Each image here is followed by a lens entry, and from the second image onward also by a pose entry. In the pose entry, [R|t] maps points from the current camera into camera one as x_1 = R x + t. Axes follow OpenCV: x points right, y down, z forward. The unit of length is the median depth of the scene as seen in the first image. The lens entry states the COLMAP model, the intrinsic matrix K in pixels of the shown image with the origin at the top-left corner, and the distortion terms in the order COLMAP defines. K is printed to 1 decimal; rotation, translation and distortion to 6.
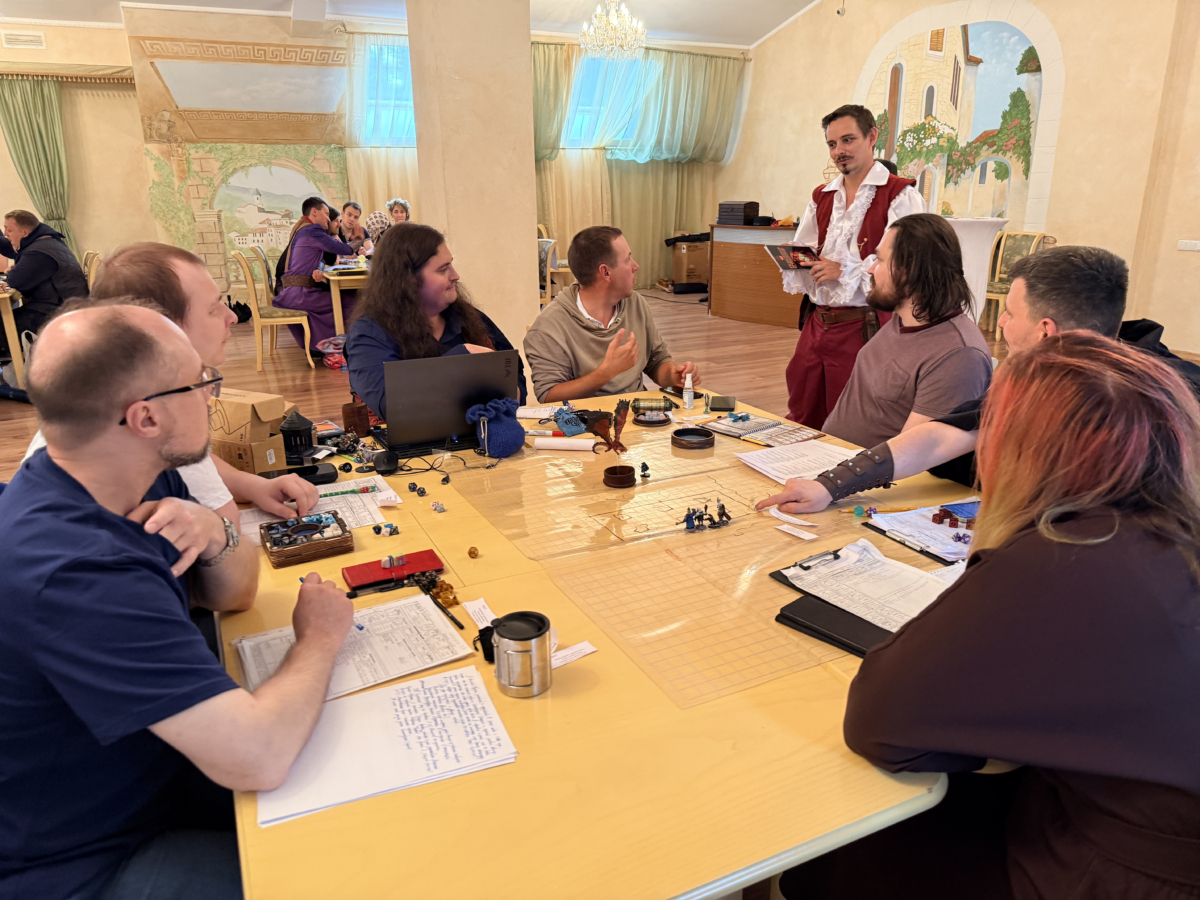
lens RADIAL K [[877.0, 0, 581.2], [0, 877.0, 444.7], [0, 0, 1]] dist [0.024781, -0.038561]
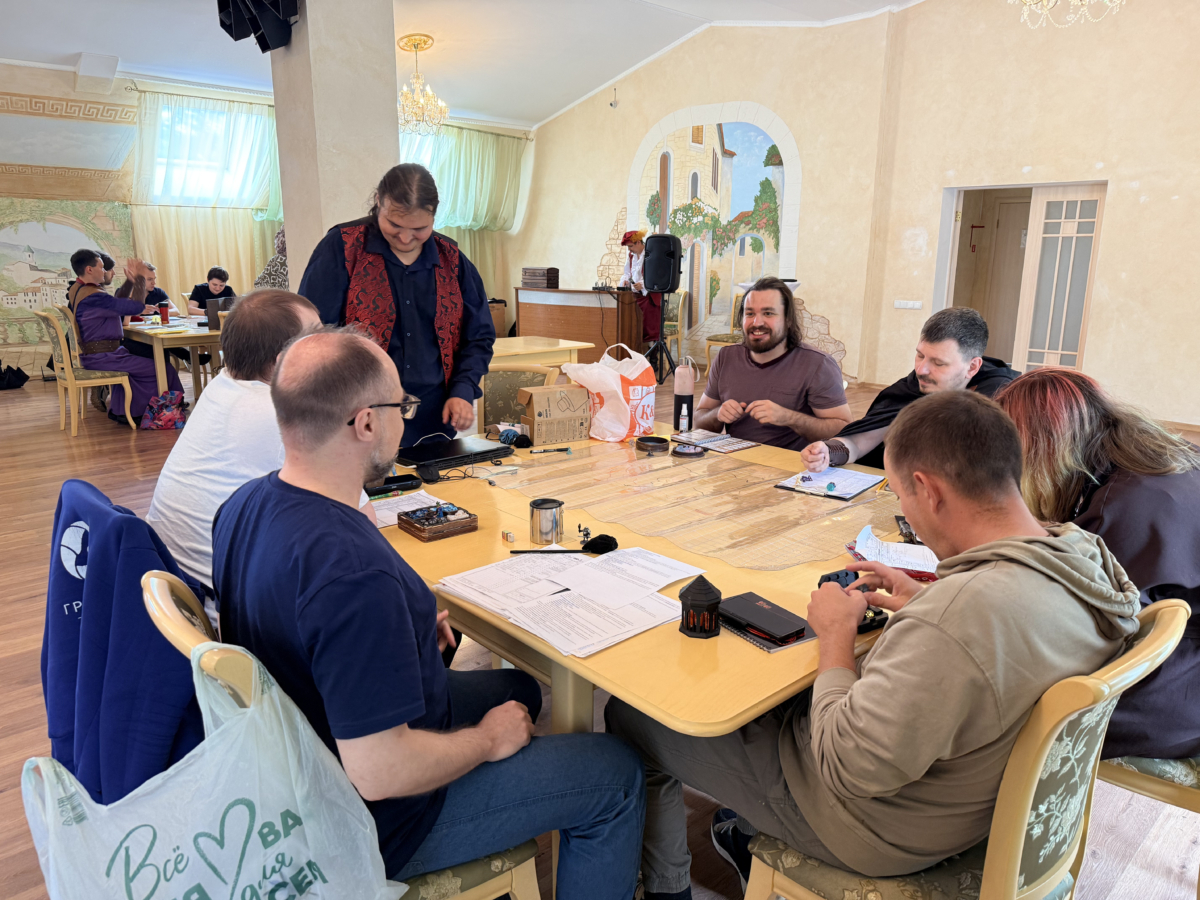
lens RADIAL K [[877.0, 0, 599.2], [0, 877.0, 444.7], [0, 0, 1]] dist [0.024781, -0.038561]
pose [[0.956023, -0.043606, 0.290033, -0.079465], [0.063670, 0.996160, -0.060101, 0.015710], [-0.286298, 0.075925, 0.955128, -0.053497]]
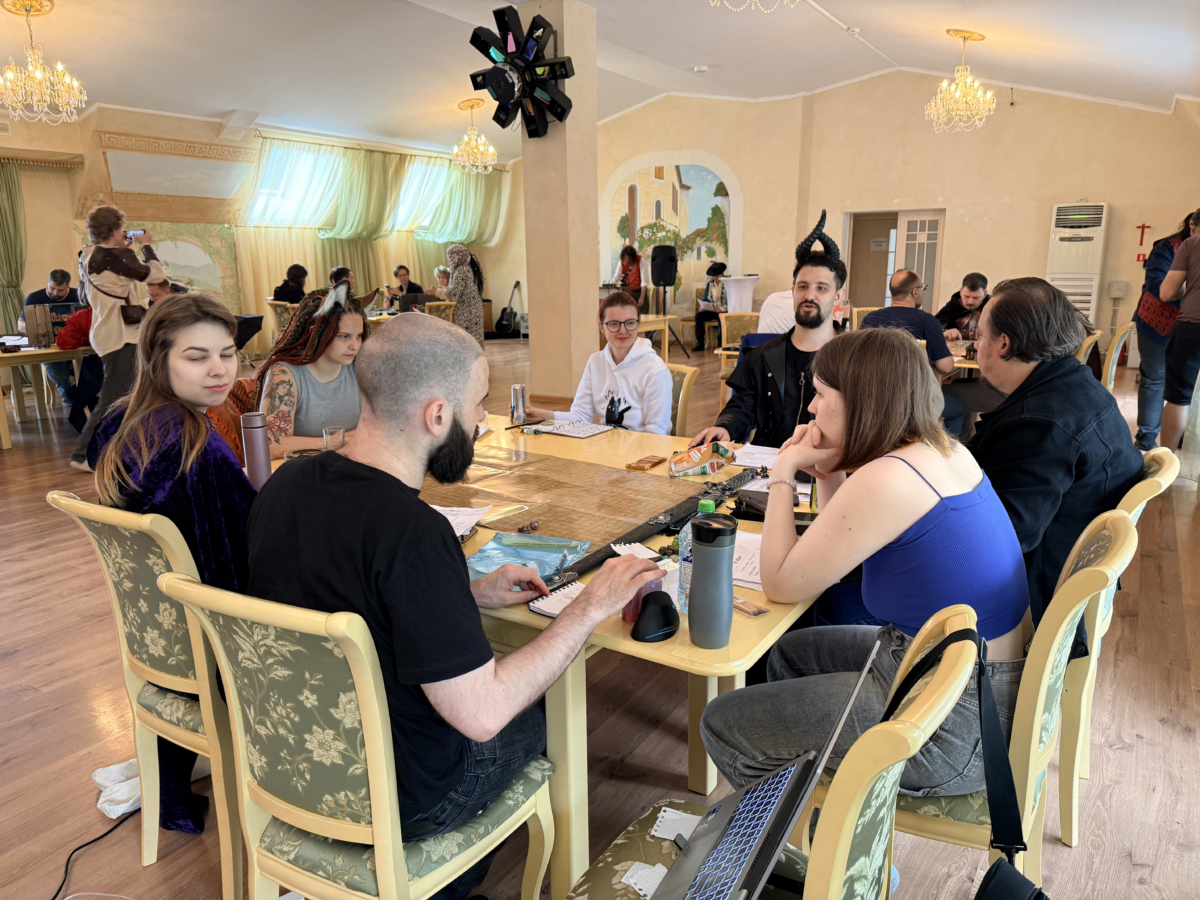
lens RADIAL K [[877.0, 0, 595.4], [0, 877.0, 459.2], [0, 0, 1]] dist [0.024781, -0.038561]
pose [[0.857629, -0.107181, 0.502975, -0.558581], [0.143222, 0.989126, -0.033433, 0.098237], [-0.493922, 0.100710, 0.863654, -0.282147]]
